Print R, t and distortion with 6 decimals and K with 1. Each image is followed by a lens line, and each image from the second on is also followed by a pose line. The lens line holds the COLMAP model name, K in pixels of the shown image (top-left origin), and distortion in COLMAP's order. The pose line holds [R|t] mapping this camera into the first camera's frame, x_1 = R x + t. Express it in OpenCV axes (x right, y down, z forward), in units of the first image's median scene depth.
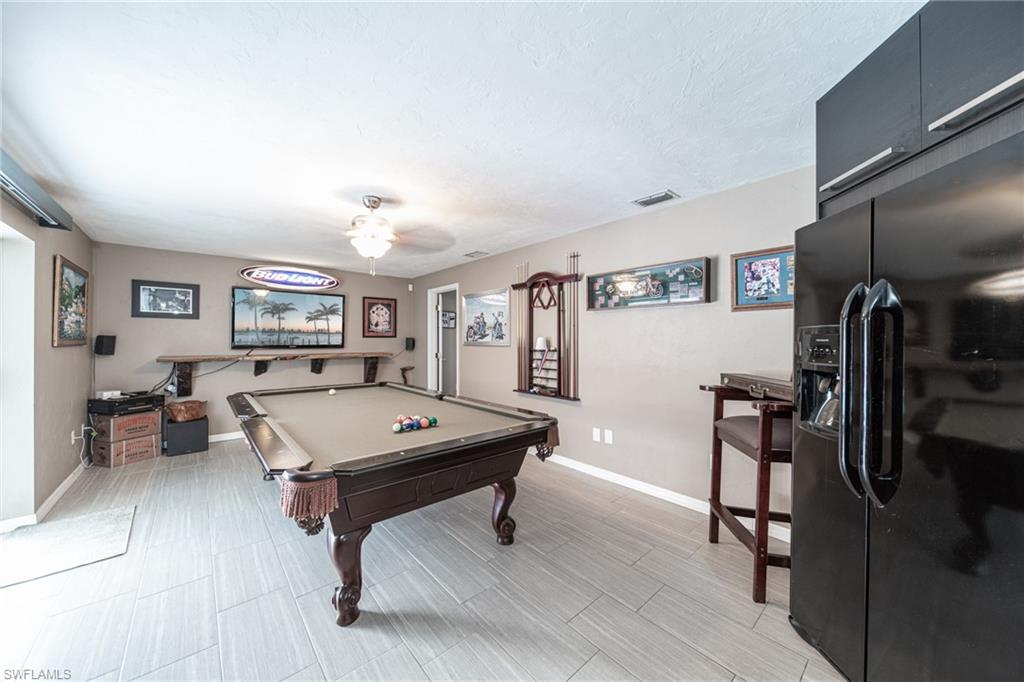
lens RADIAL K [[360.1, 0, 508.4], [0, 360.1, 338.5], [0, 0, 1]] dist [-0.008000, -0.000907]
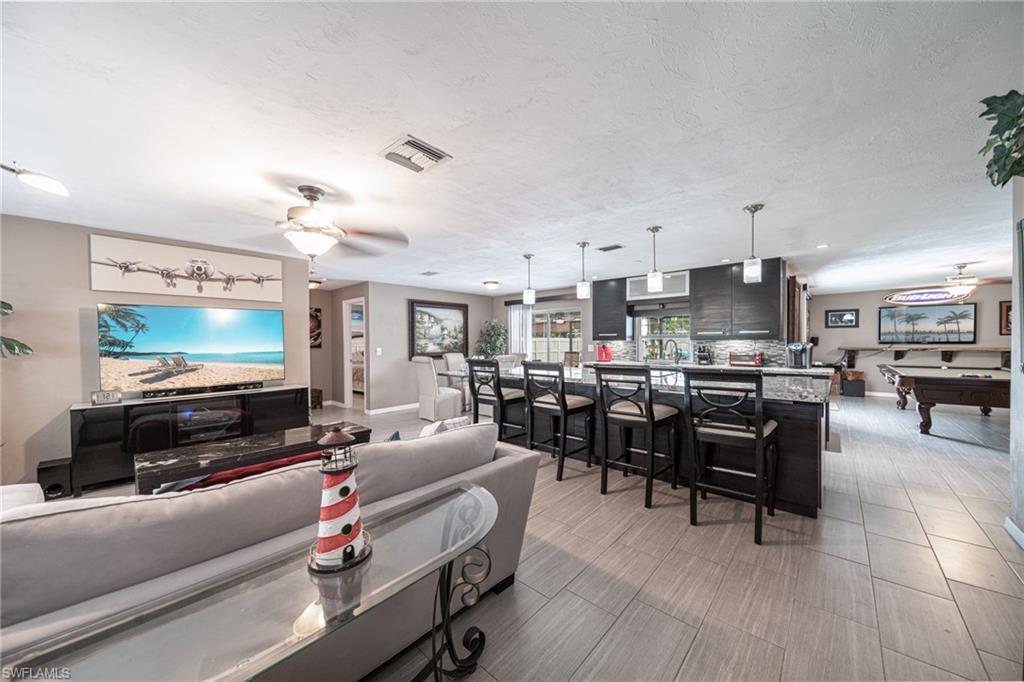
lens RADIAL K [[360.1, 0, 510.8], [0, 360.1, 344.2], [0, 0, 1]] dist [-0.008000, -0.000907]
pose [[0.114698, 0.005547, -0.993385, 0.681529], [0.013974, 0.999876, 0.007197, -0.005377], [0.993302, -0.014707, 0.114606, -0.892829]]
